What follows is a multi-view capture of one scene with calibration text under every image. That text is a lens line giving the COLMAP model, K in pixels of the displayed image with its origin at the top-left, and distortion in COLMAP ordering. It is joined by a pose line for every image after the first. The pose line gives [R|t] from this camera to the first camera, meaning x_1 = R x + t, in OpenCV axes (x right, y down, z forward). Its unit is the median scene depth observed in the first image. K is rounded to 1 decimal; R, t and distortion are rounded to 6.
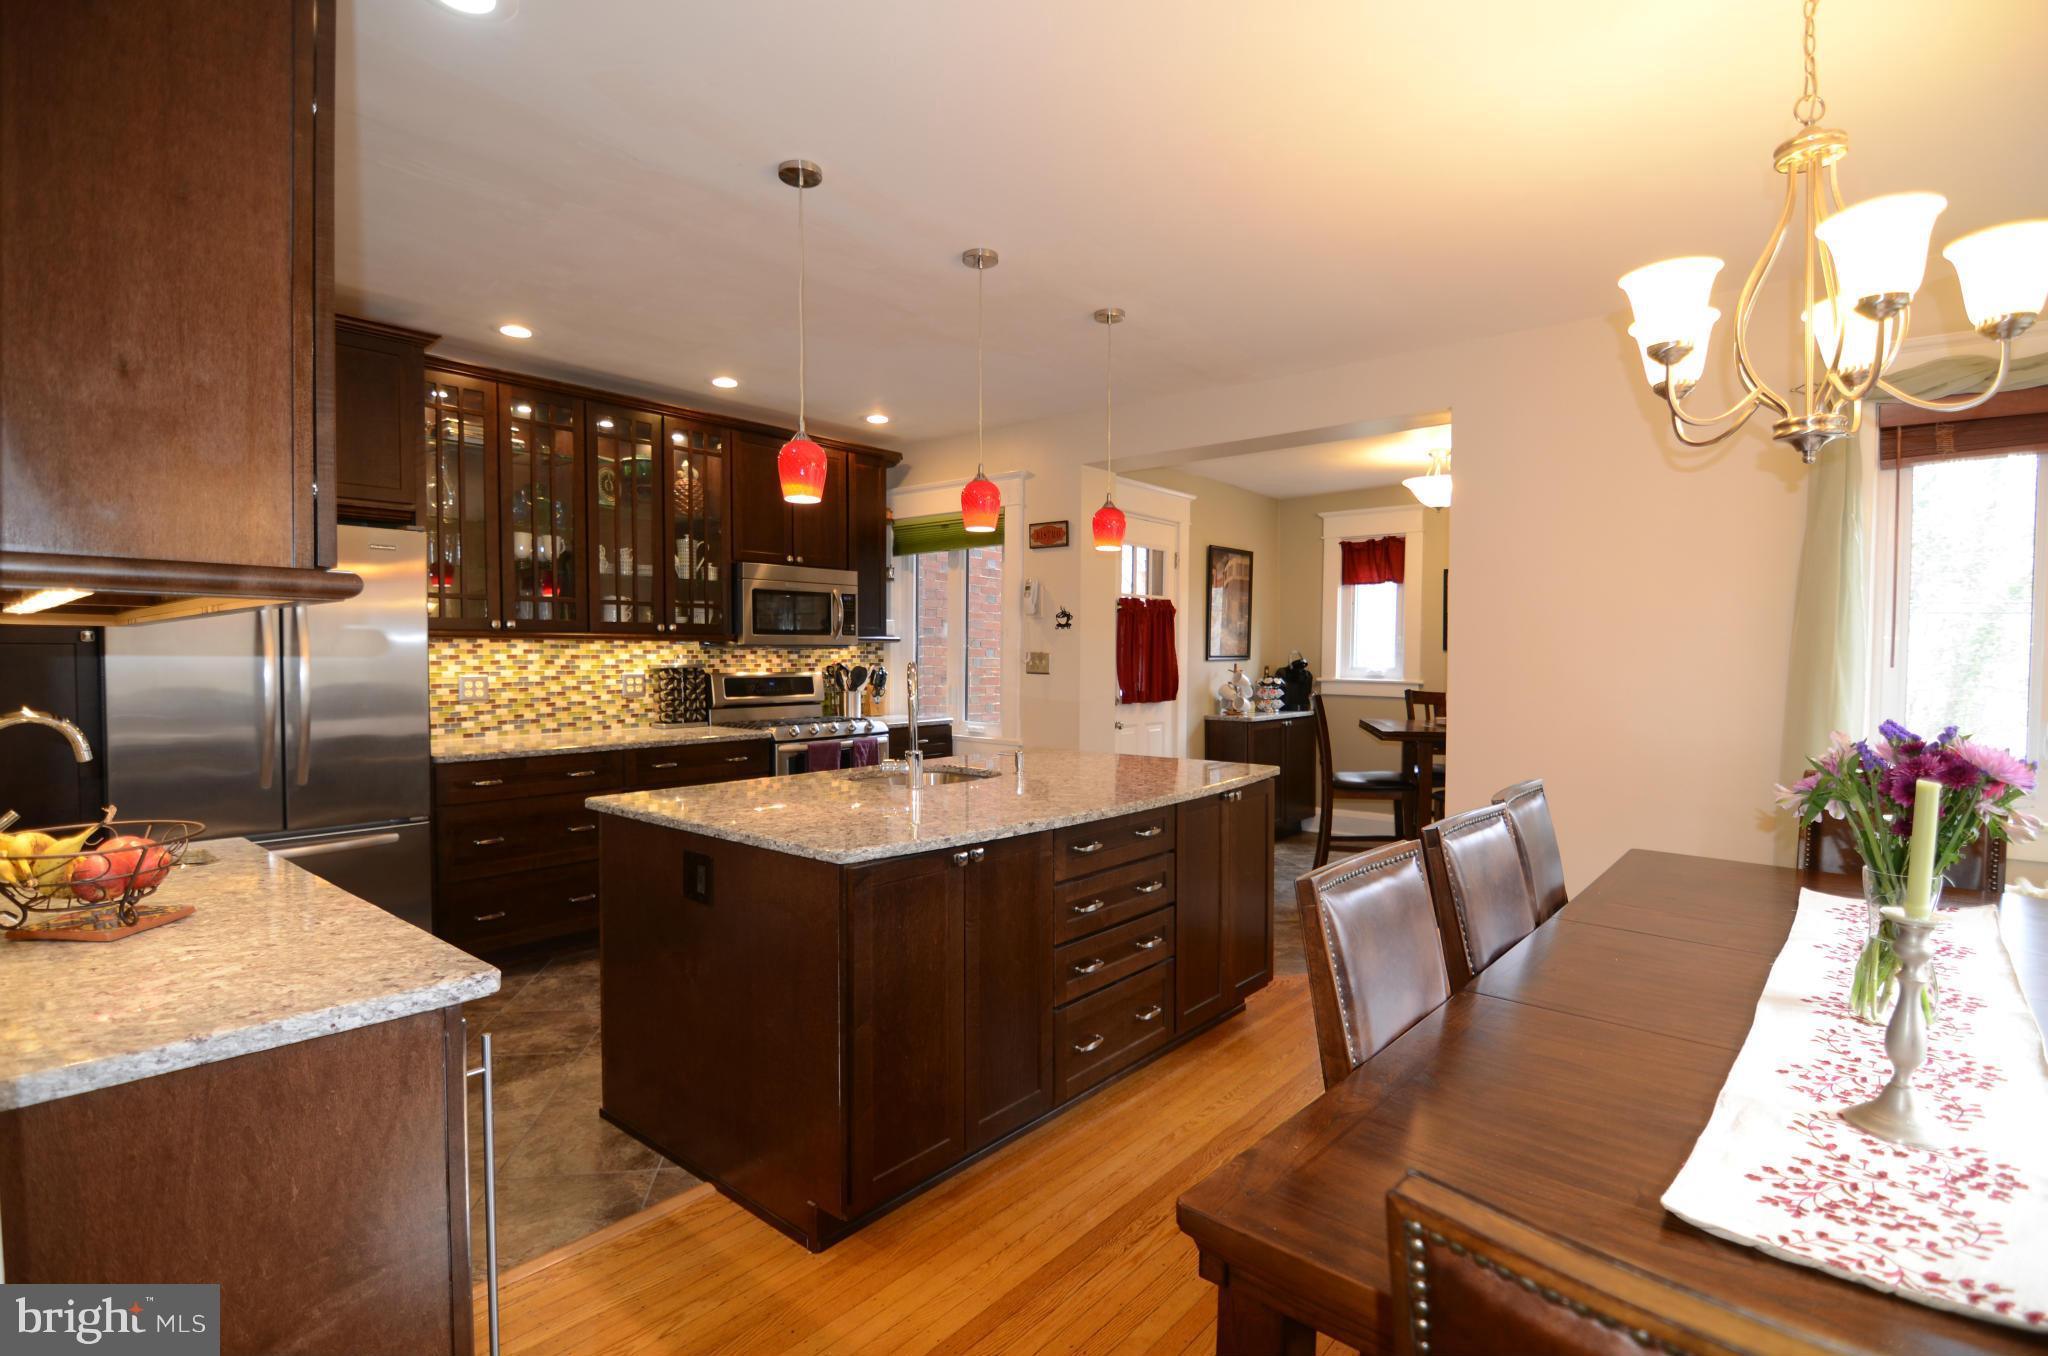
lens RADIAL K [[991.3, 0, 1012.6], [0, 991.3, 692.1], [0, 0, 1]] dist [0.001408, -0.012889]
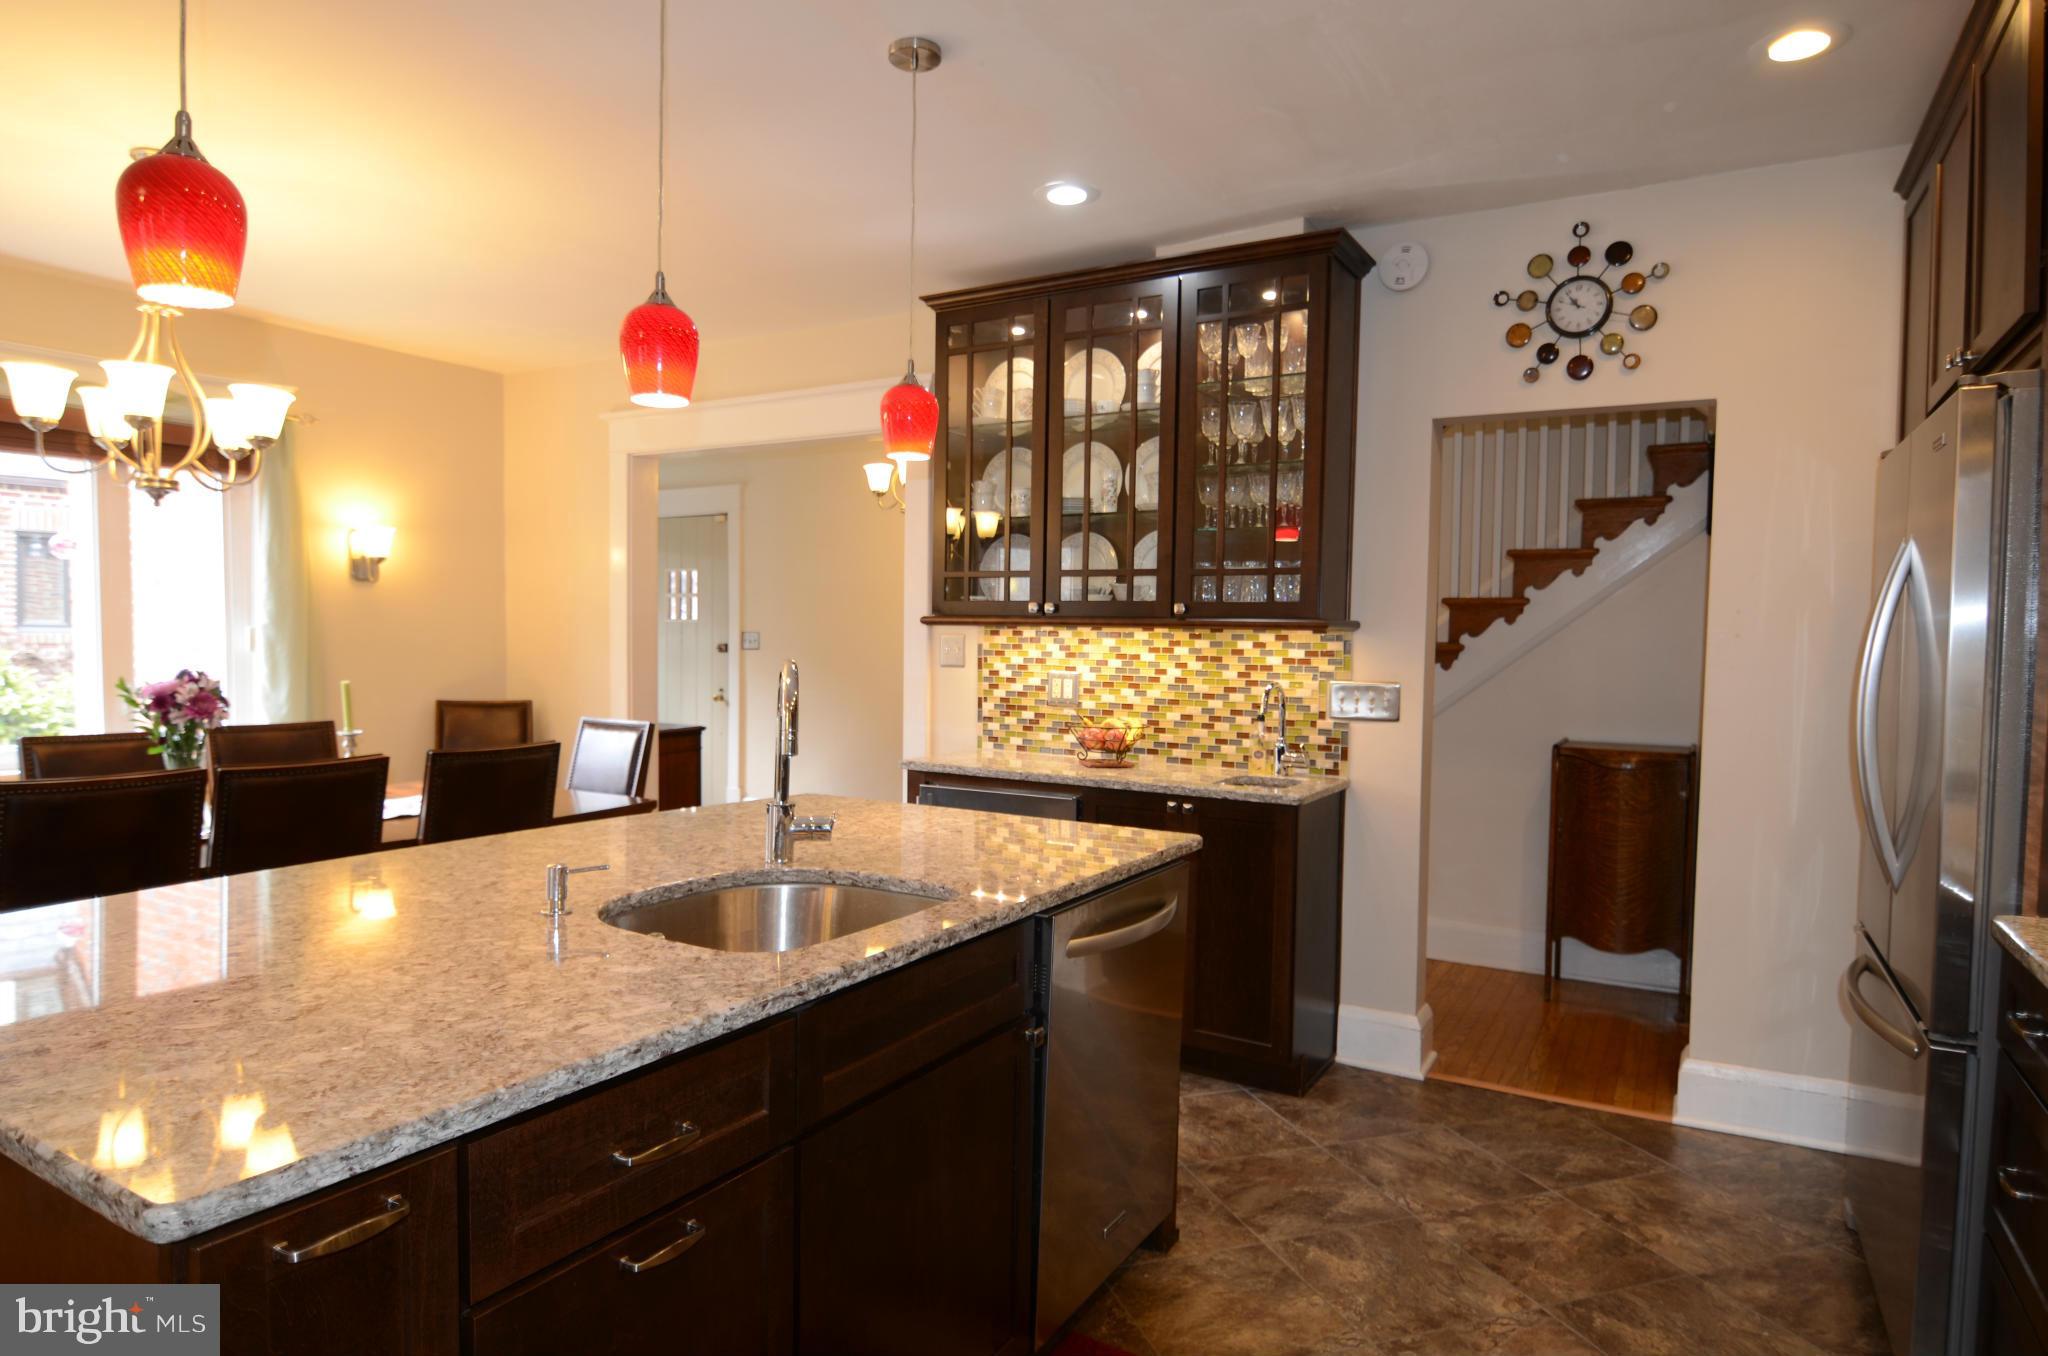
lens RADIAL K [[1162.9, 0, 1002.5], [0, 1162.9, 685.7], [0, 0, 1]] dist [0.003629, -0.021957]
pose [[-0.985816, -0.011153, -0.167459, -0.072417], [-0.024527, 0.996651, 0.078007, -0.045395], [0.166028, 0.081008, -0.982788, 1.099353]]
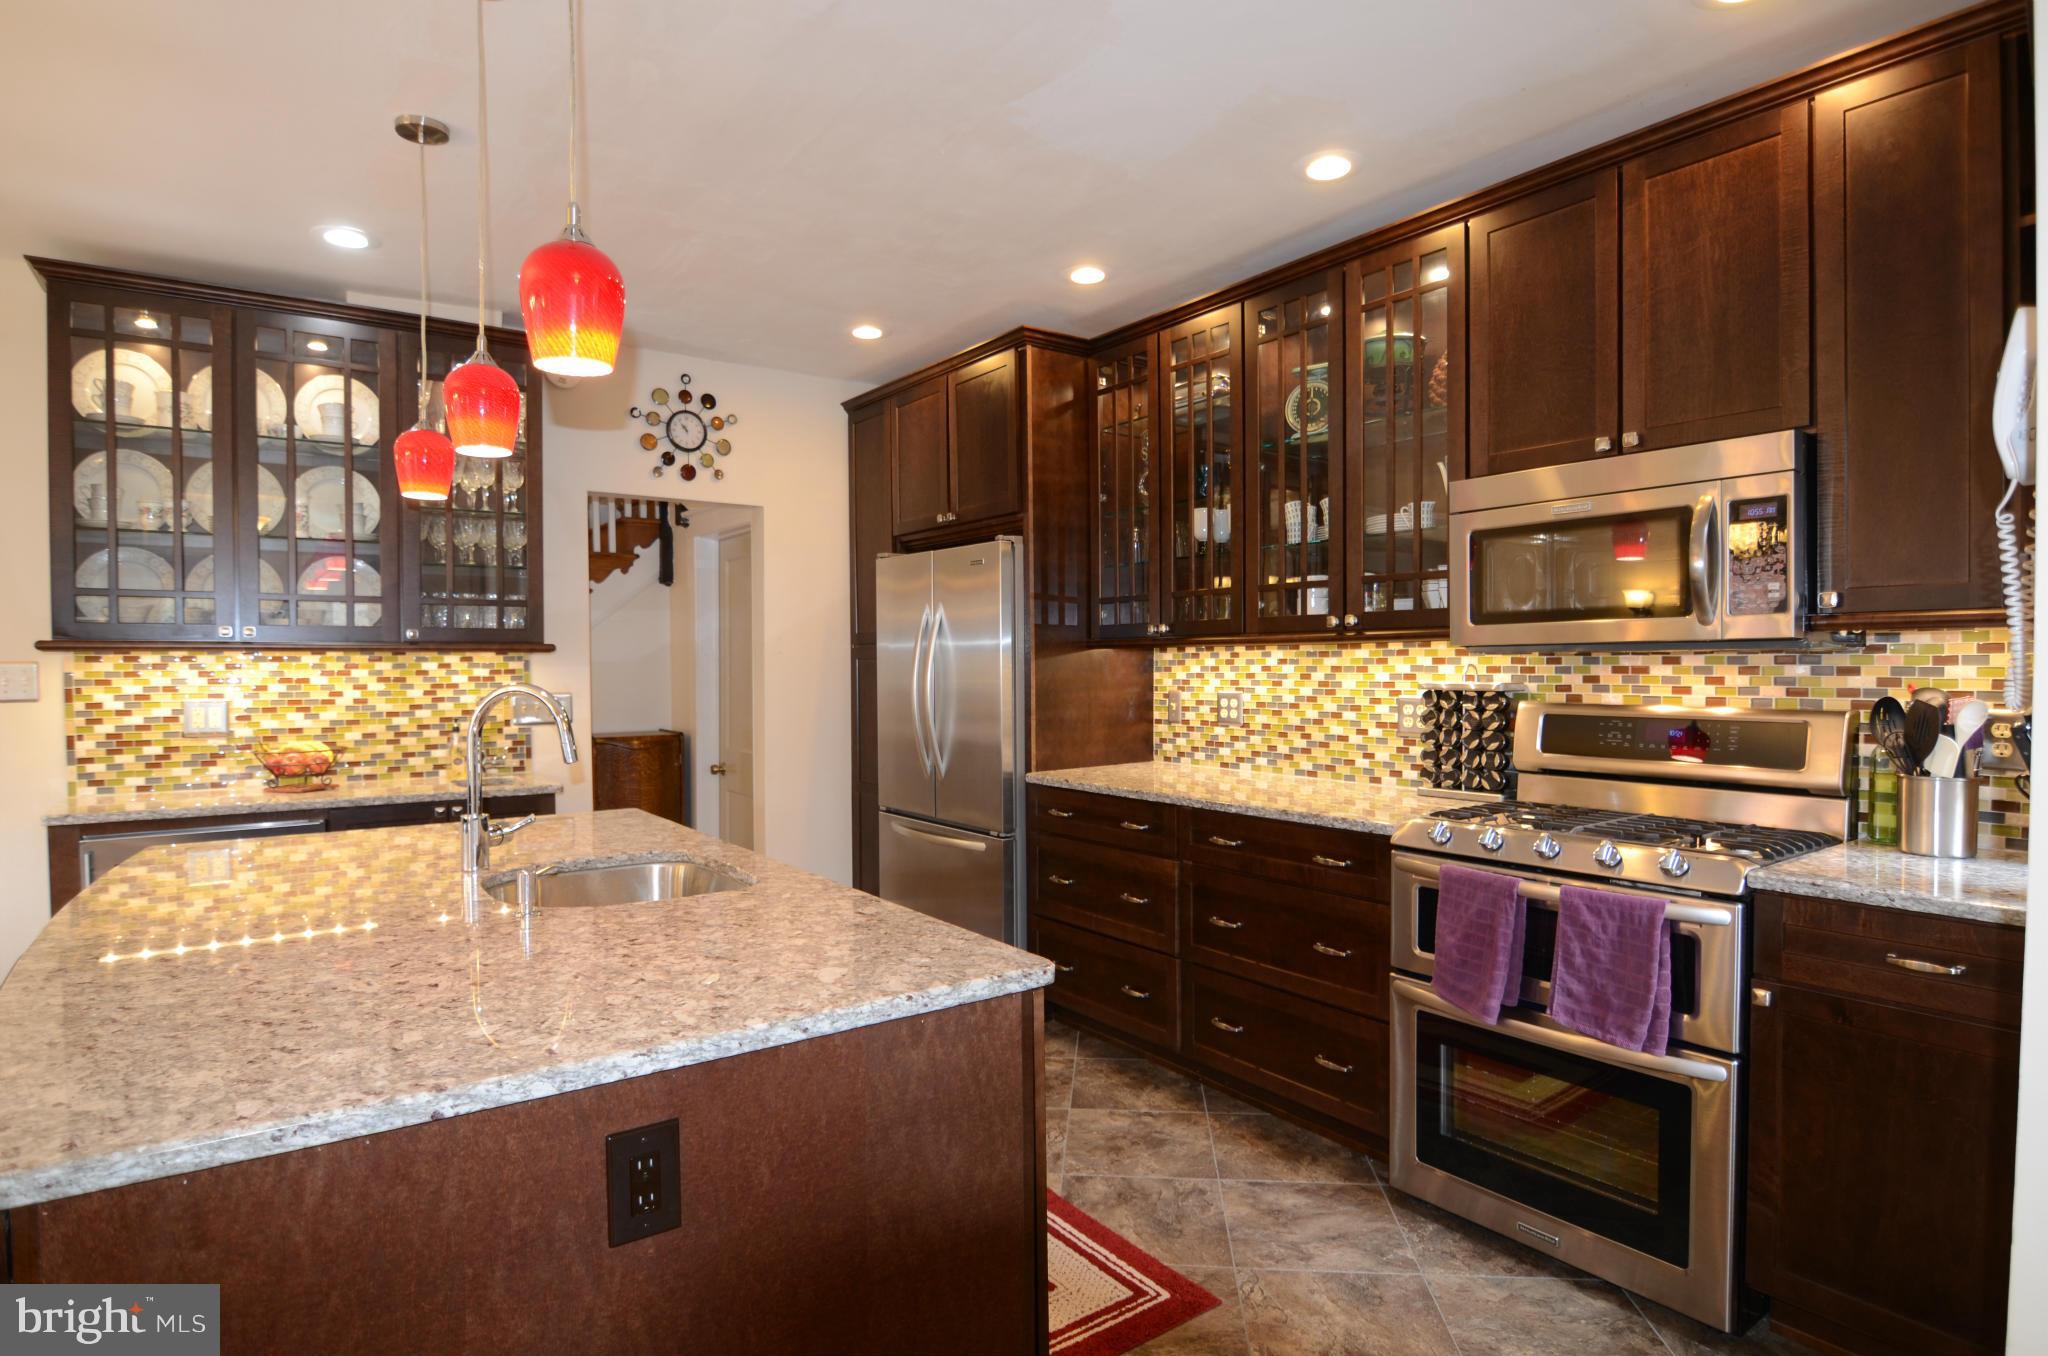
lens RADIAL K [[1087.9, 0, 1009.2], [0, 1087.9, 686.6], [0, 0, 1]] dist [0.001498, -0.015362]
pose [[-0.245105, 0.022263, -0.969241, 0.335009], [-0.032671, 0.998979, 0.031208, -0.039800], [0.968946, 0.039315, -0.244127, 0.974933]]
